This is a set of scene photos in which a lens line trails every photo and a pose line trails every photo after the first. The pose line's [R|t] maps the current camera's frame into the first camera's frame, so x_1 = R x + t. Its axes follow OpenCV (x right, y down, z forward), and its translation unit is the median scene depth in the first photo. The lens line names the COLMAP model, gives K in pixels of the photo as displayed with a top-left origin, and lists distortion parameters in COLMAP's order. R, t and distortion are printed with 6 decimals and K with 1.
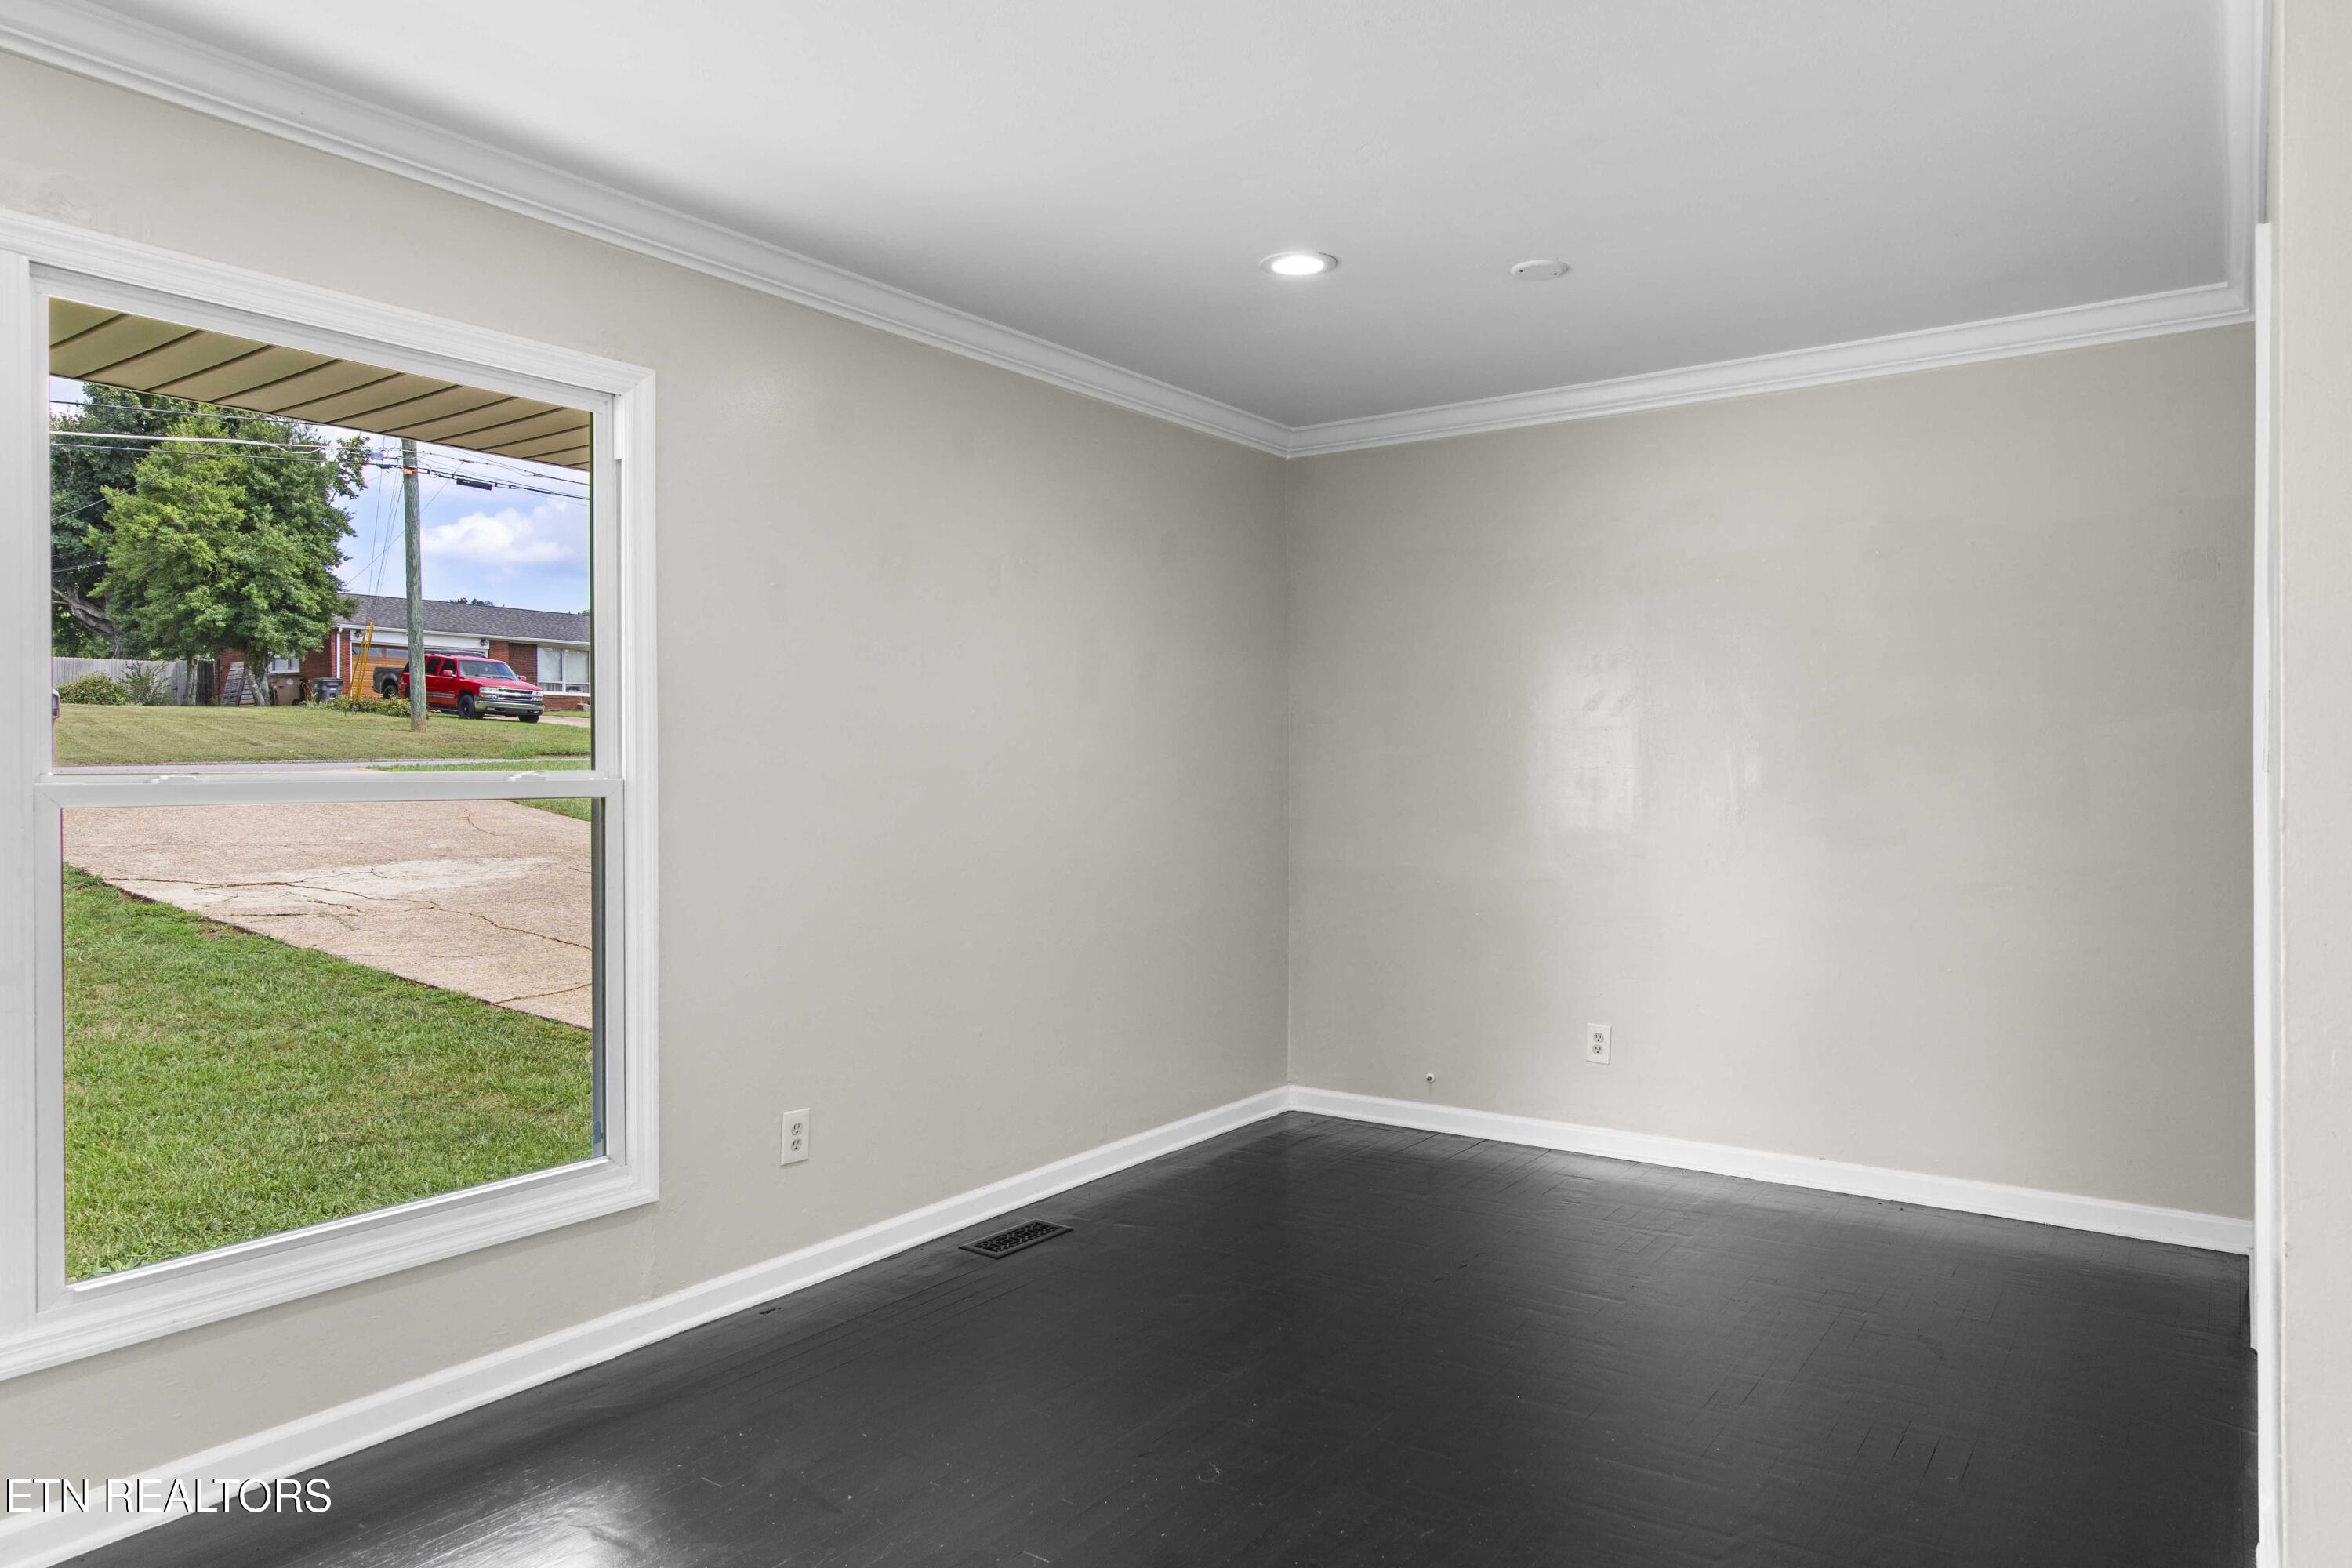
lens RADIAL K [[1429.6, 0, 1176.0], [0, 1429.6, 784.0], [0, 0, 1]] dist [0.003144, 0.000387]
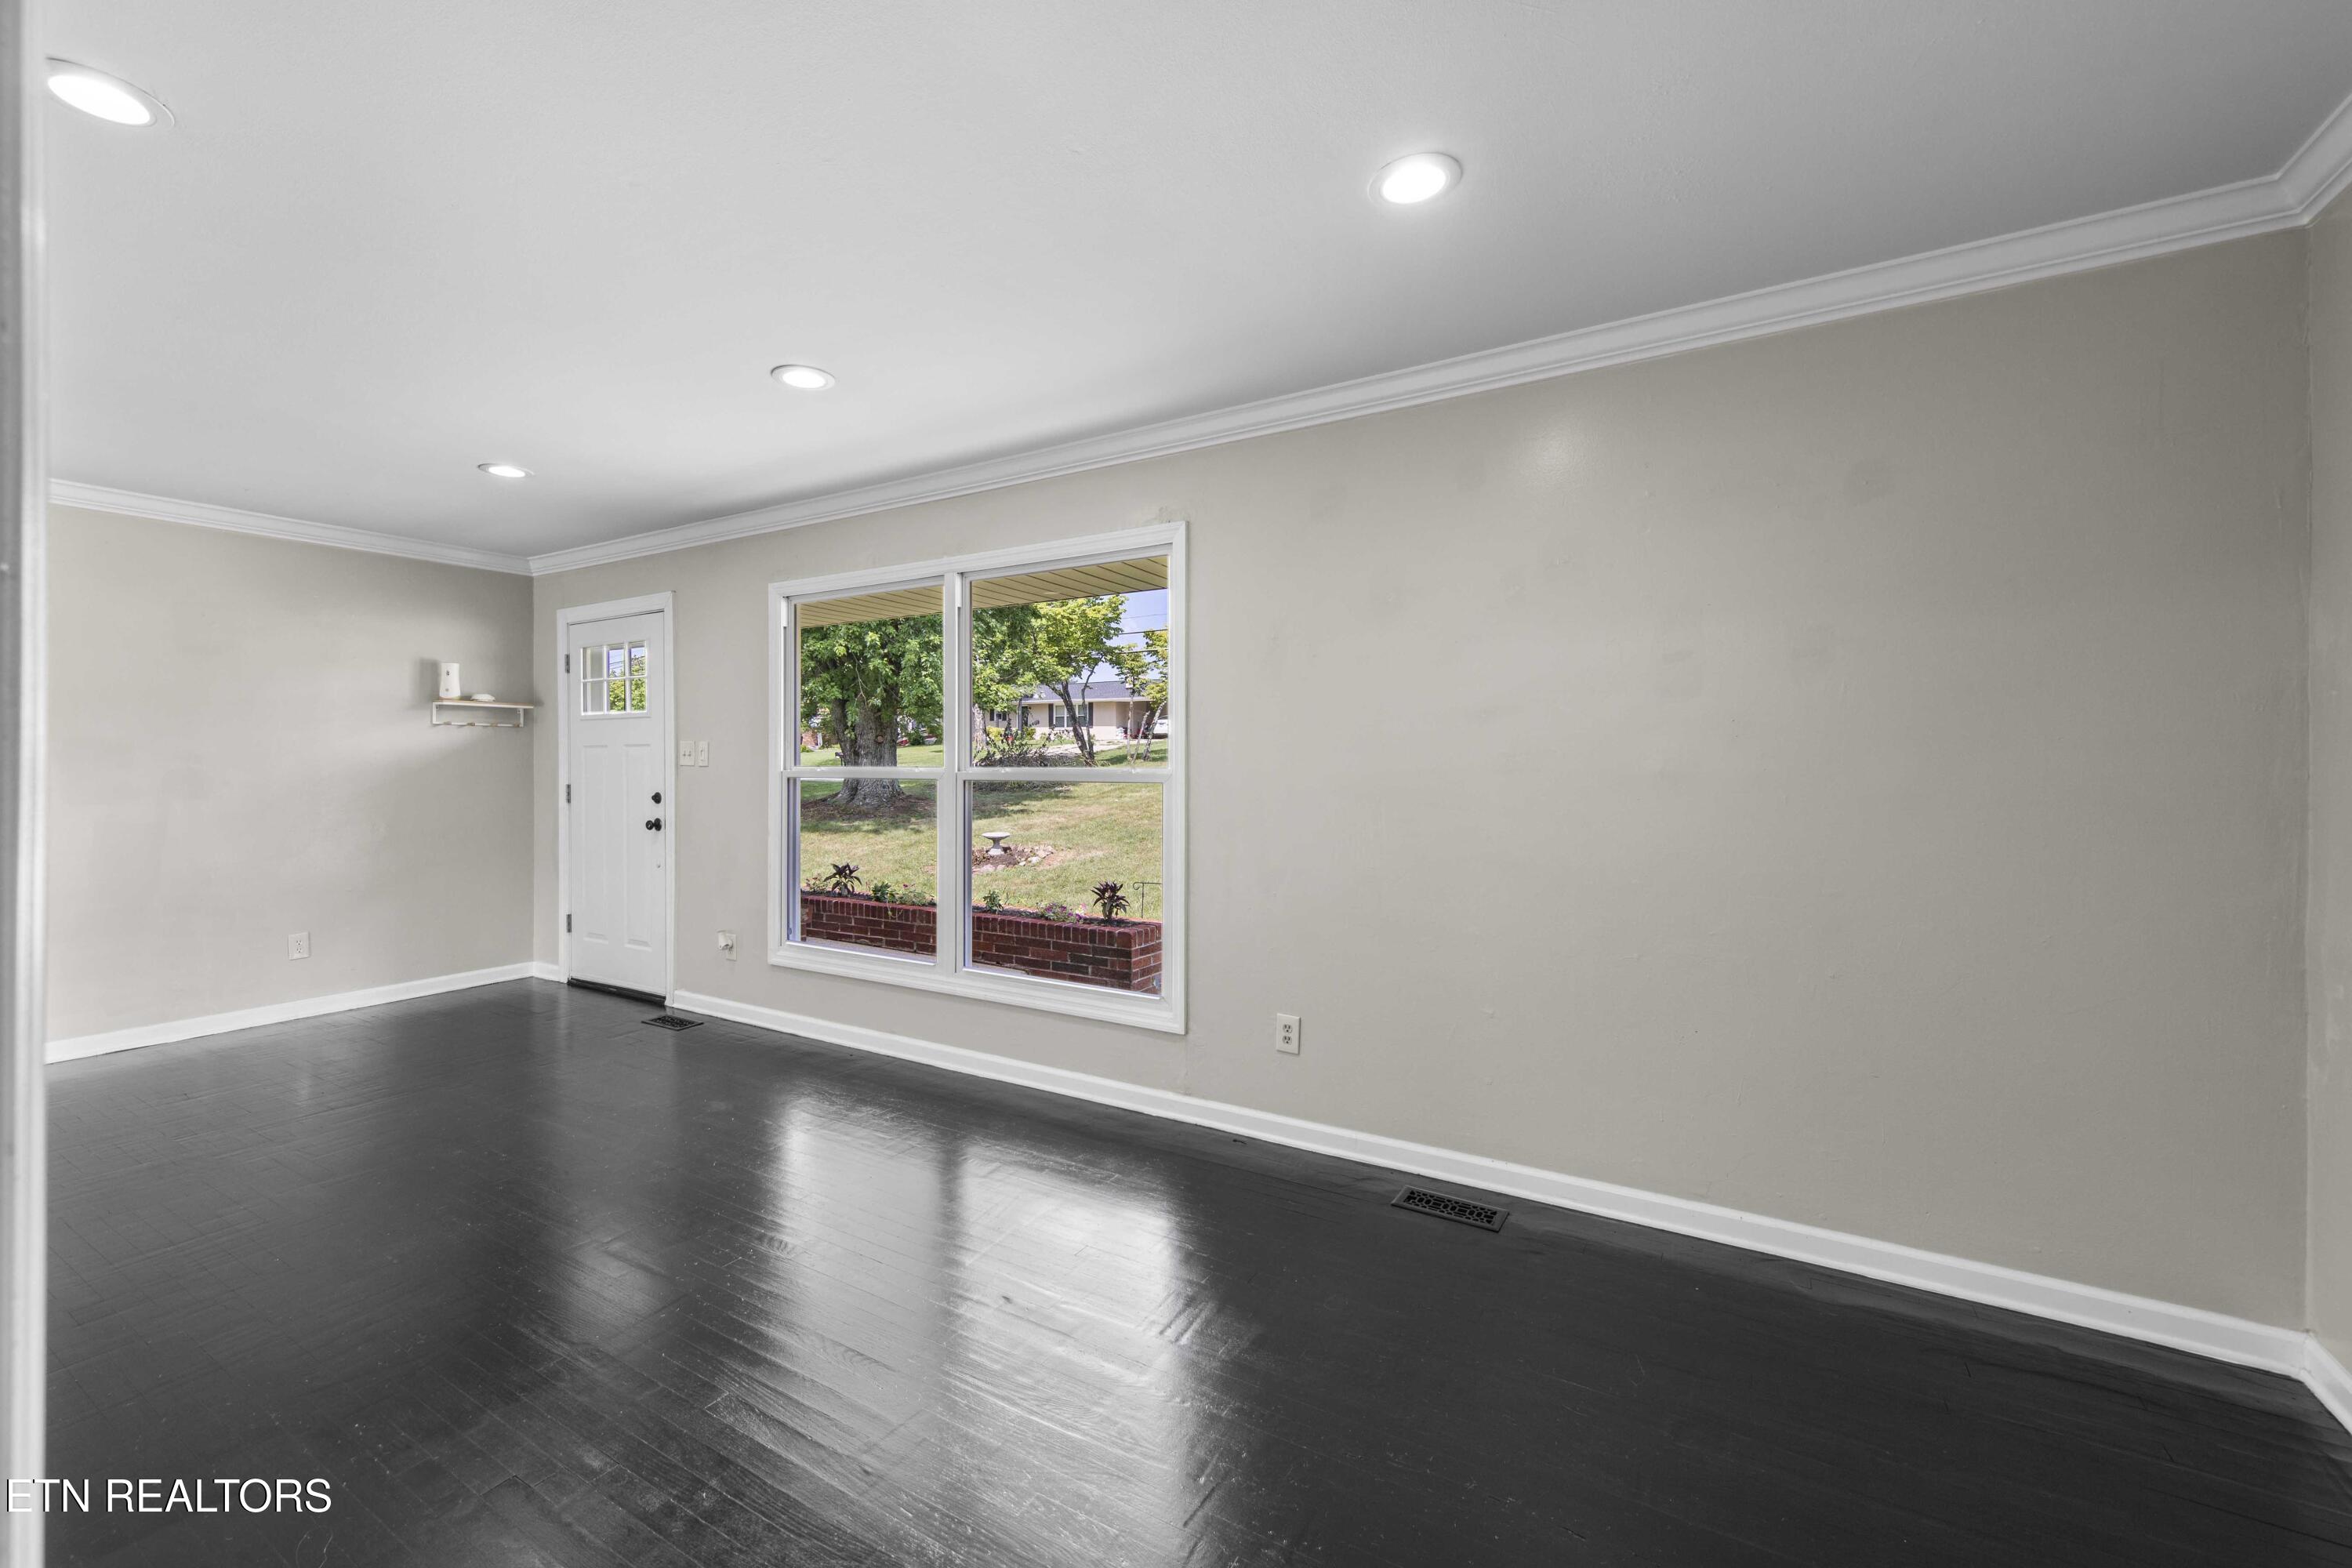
lens RADIAL K [[954.5, 0, 1186.9], [0, 954.5, 766.0], [0, 0, 1]] dist [0.000838, 0.000023]
pose [[0.095964, 0.005014, -0.995372, 0.170211], [-0.010637, 0.999935, 0.004012, -0.003870], [0.995328, 0.010202, 0.096011, 0.216088]]
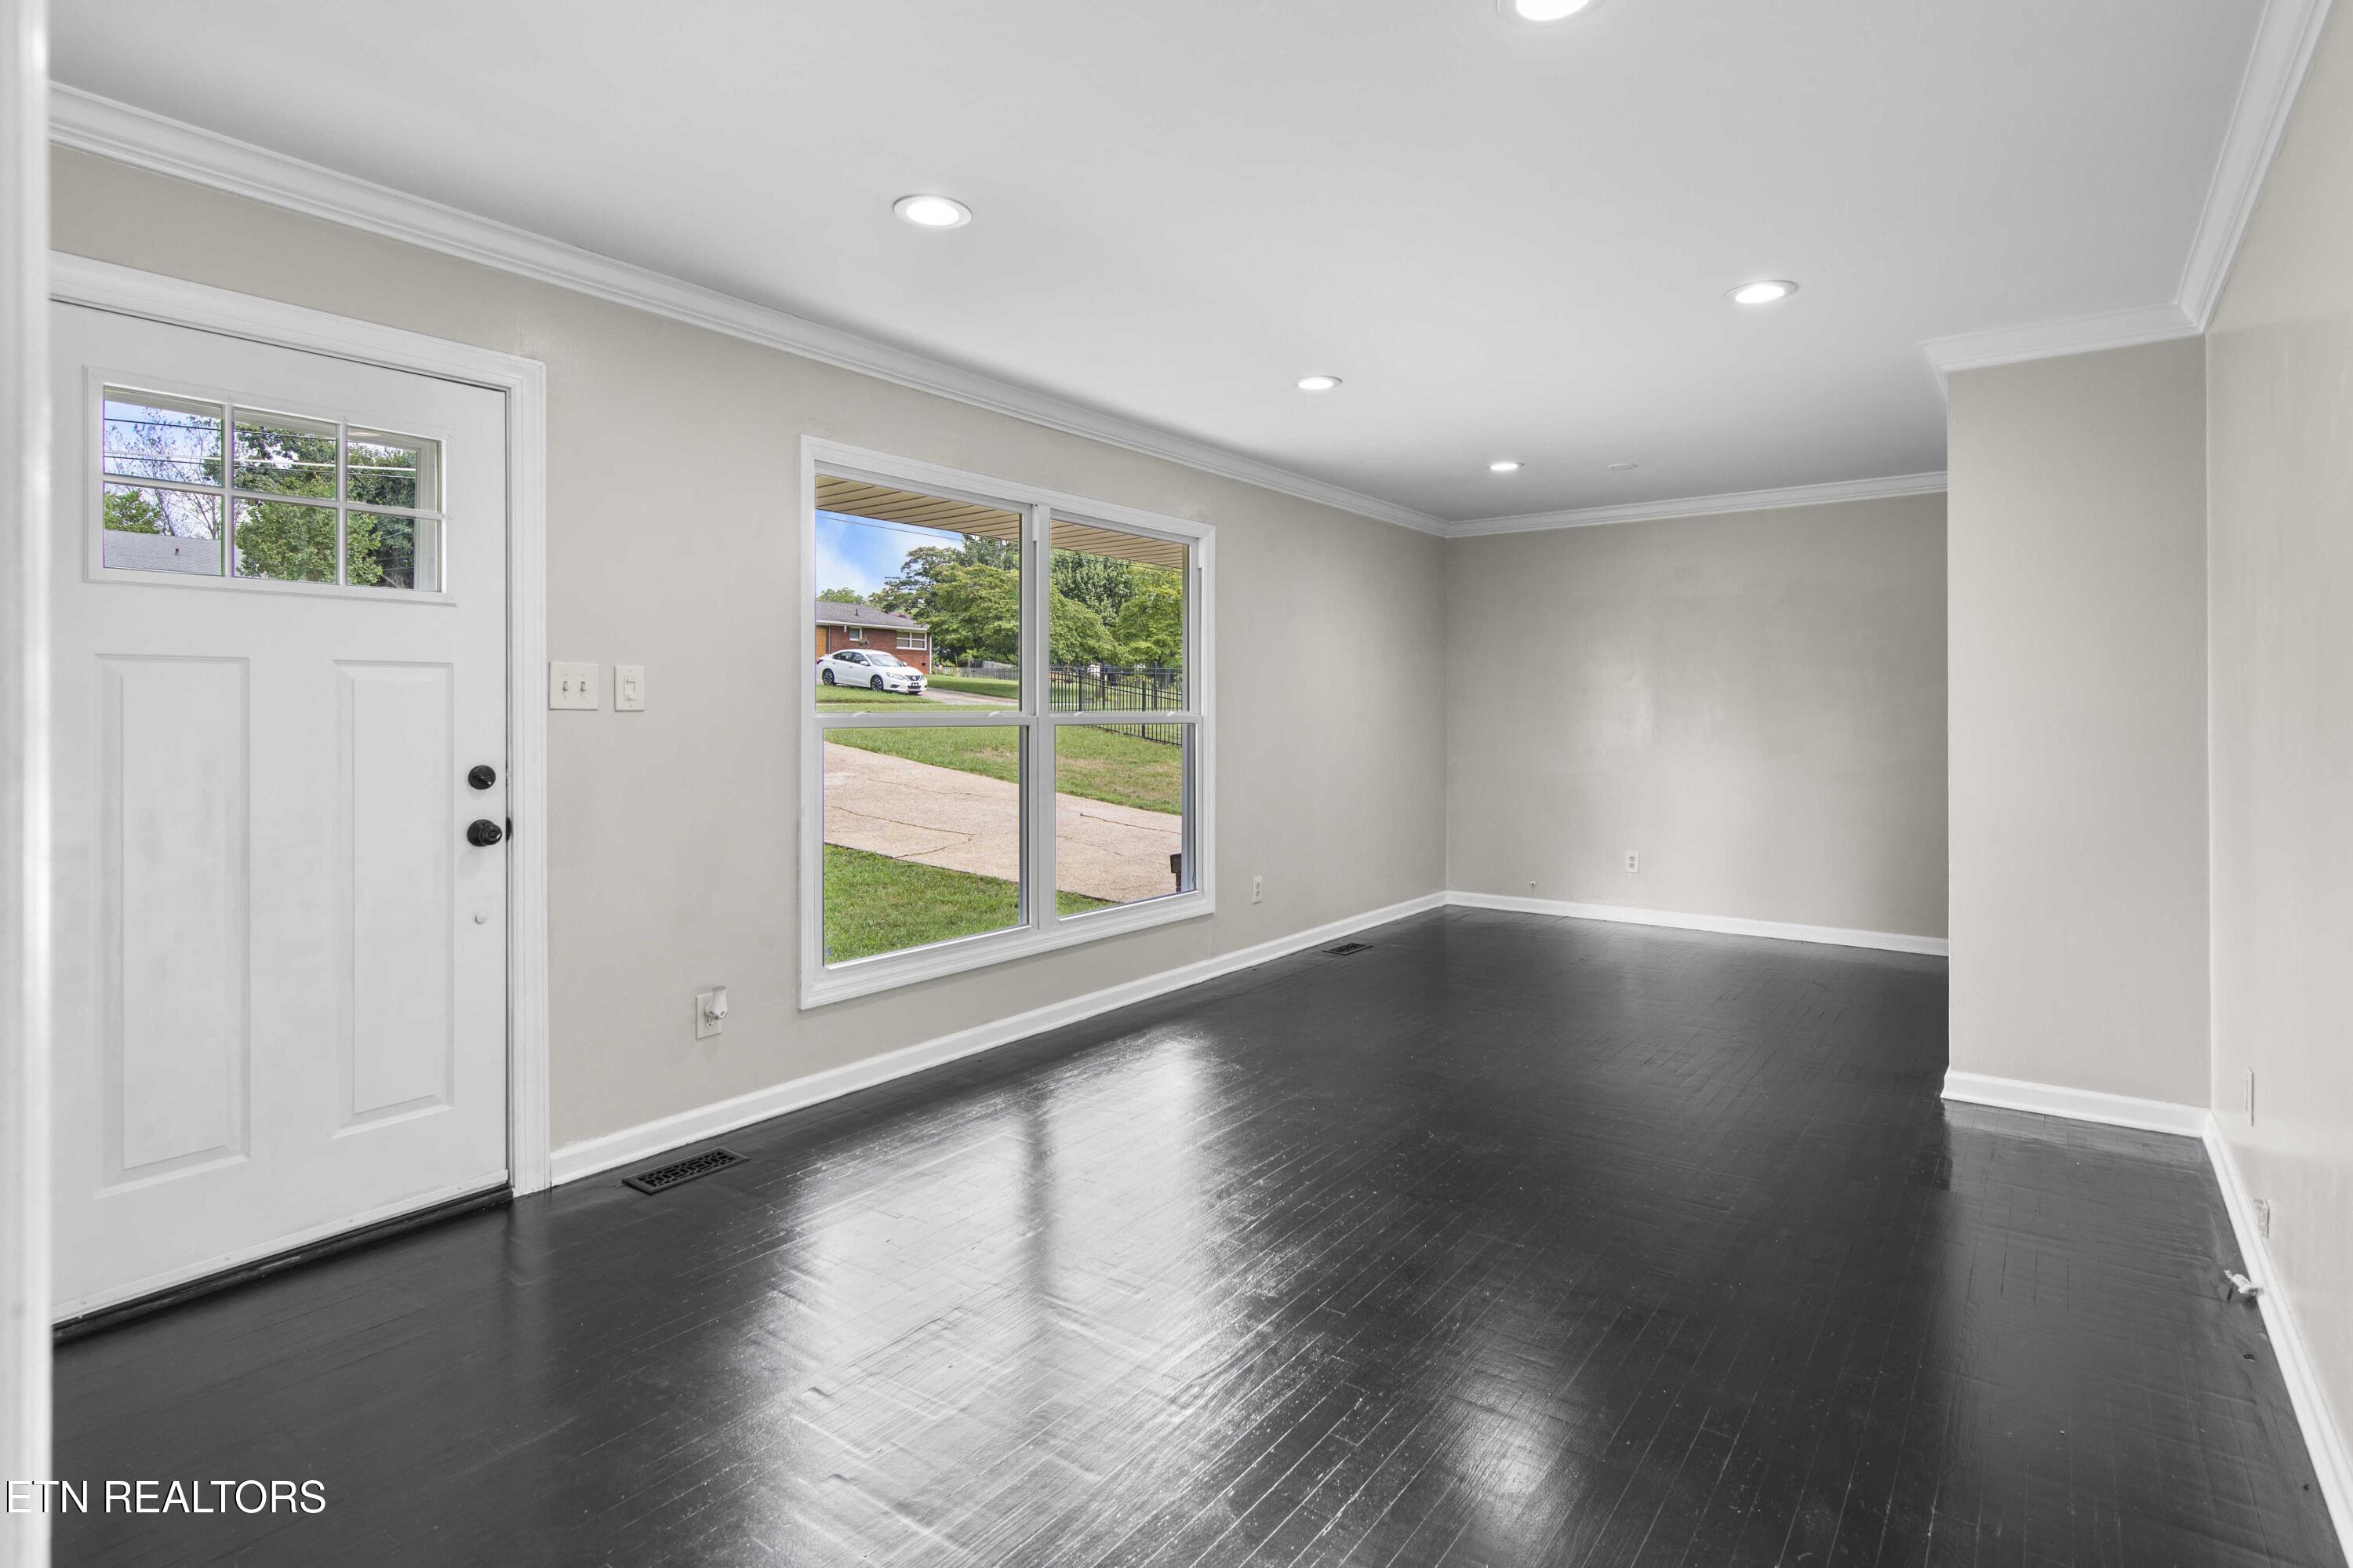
lens RADIAL K [[1093.9, 0, 1176.3], [0, 1093.9, 719.3], [0, 0, 1]] dist [-0.002005, -0.000094]
pose [[0.999309, 0.003204, -0.037021, -0.086557], [-0.003376, 0.999984, -0.004590, 0.002159], [0.037006, 0.004712, 0.999304, -0.155050]]
